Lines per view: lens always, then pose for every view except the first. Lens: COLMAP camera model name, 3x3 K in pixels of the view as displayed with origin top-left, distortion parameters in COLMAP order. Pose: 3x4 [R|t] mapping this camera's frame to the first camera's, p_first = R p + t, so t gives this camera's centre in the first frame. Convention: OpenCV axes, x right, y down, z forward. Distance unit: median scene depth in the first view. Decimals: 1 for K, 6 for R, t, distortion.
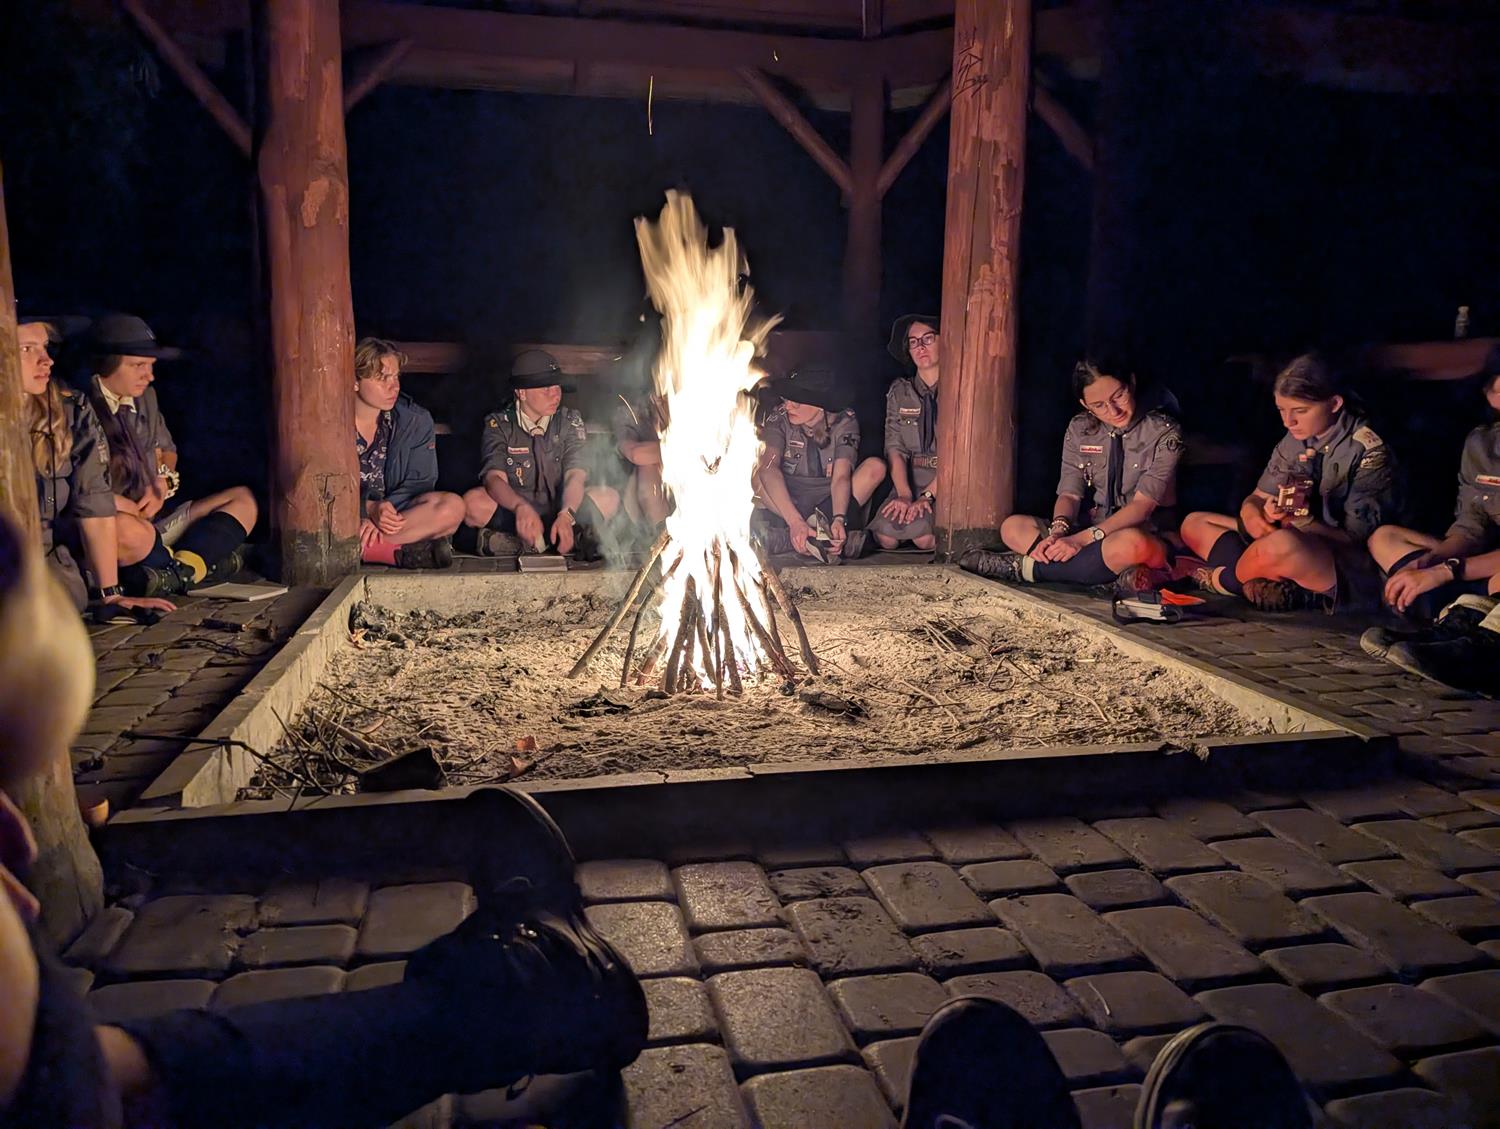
lens RADIAL K [[1141.1, 0, 750.0], [0, 1141.1, 564.5], [0, 0, 1]] dist [0.045658, -0.094946]
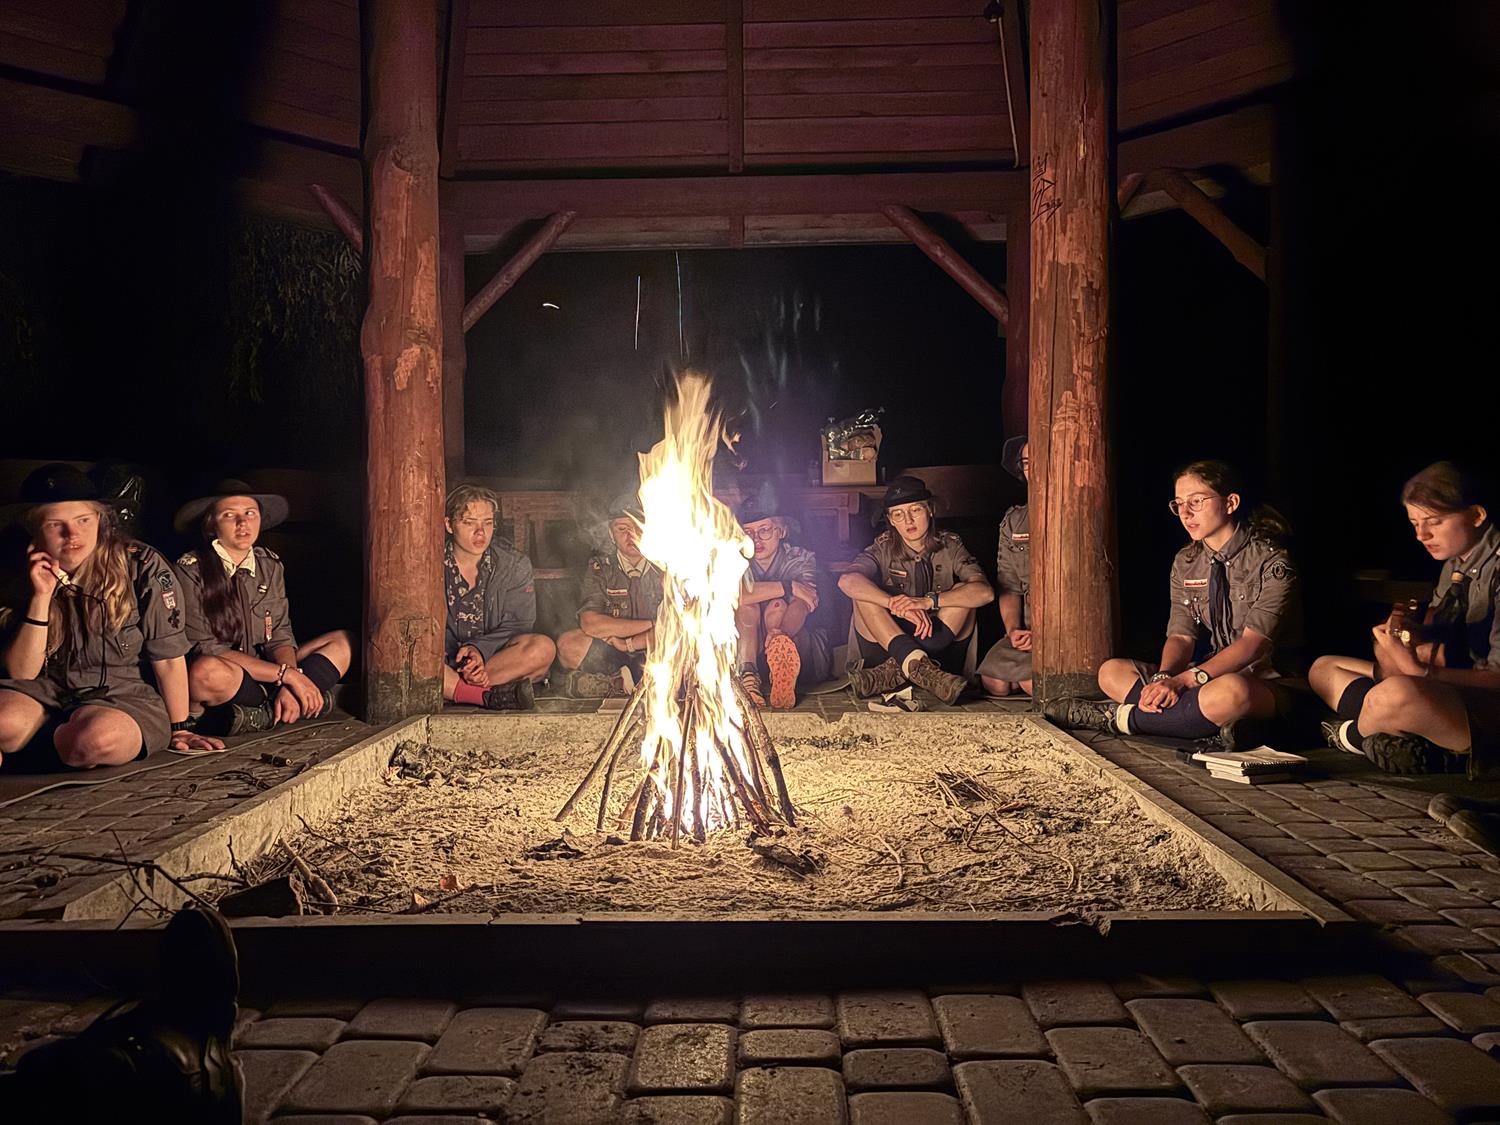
lens RADIAL K [[1213.5, 0, 750.0], [0, 1213.5, 562.5], [0, 0, 1]] dist [0.006083, 0.004537]
pose [[0.969530, -0.016290, -0.244429, 0.266786], [-0.013589, 0.992674, -0.120059, 0.000422], [0.244594, 0.119722, 0.962206, -0.003979]]
